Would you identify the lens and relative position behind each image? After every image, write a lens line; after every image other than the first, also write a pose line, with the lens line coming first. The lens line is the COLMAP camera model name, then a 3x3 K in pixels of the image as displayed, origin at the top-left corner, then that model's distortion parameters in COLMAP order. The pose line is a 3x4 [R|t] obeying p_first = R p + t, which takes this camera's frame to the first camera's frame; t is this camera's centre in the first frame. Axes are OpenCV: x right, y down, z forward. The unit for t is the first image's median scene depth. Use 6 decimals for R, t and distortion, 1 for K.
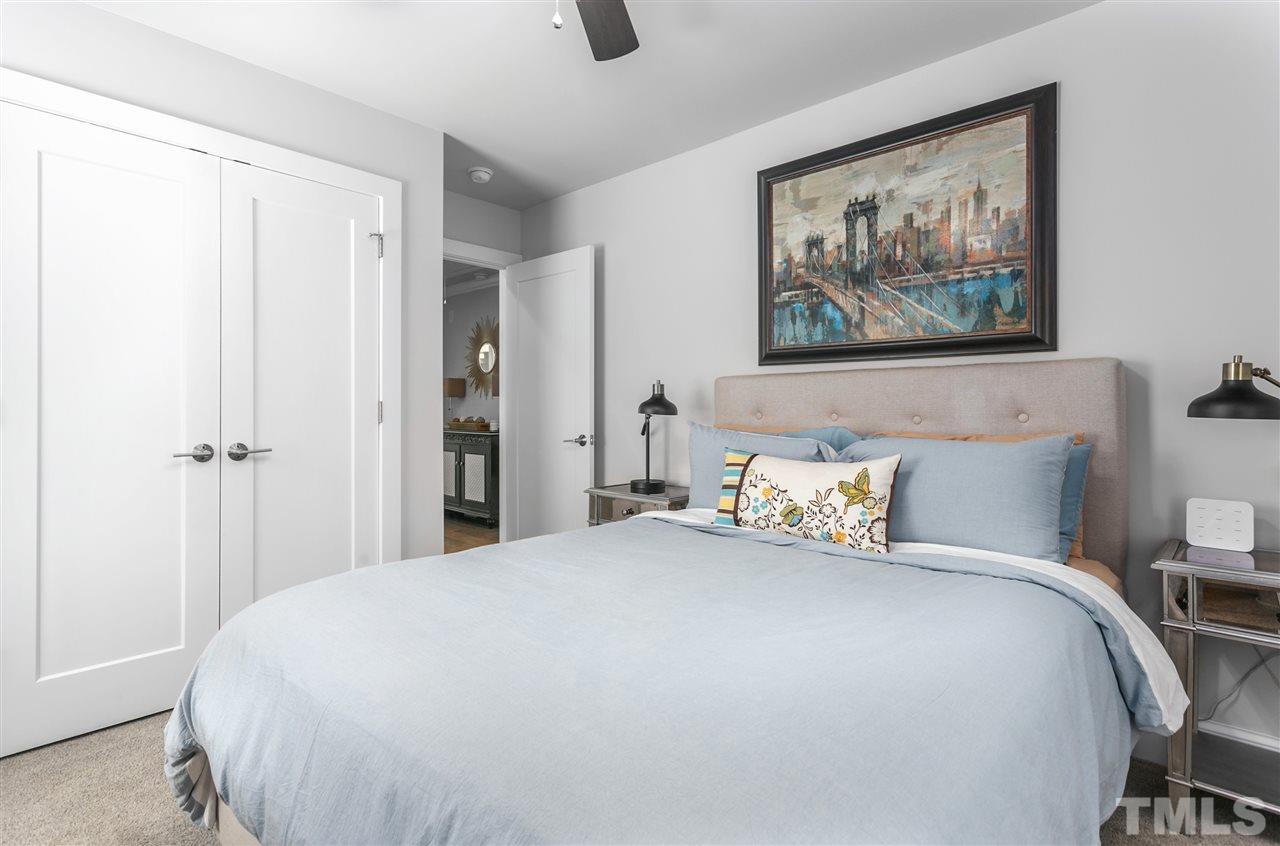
lens RADIAL K [[621.7, 0, 639.2], [0, 621.7, 423.6], [0, 0, 1]] dist [-0.001690, -0.000698]
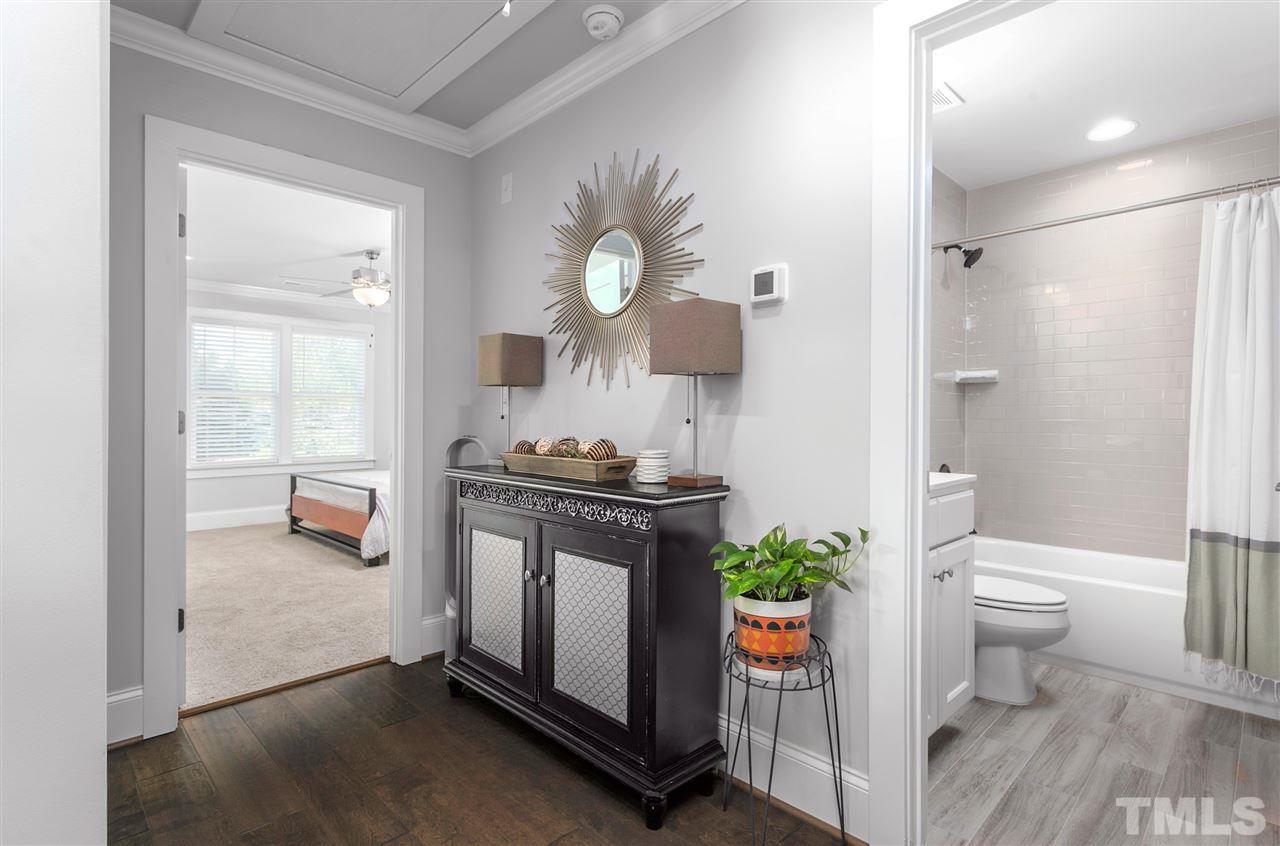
lens RADIAL K [[621.7, 0, 642.7], [0, 621.7, 424.6], [0, 0, 1]] dist [-0.001690, -0.000698]
pose [[0.999386, 0.004226, -0.034785, -0.215607], [-0.004844, 0.999832, -0.017700, -0.012475], [0.034704, 0.017857, 0.999238, 0.650252]]
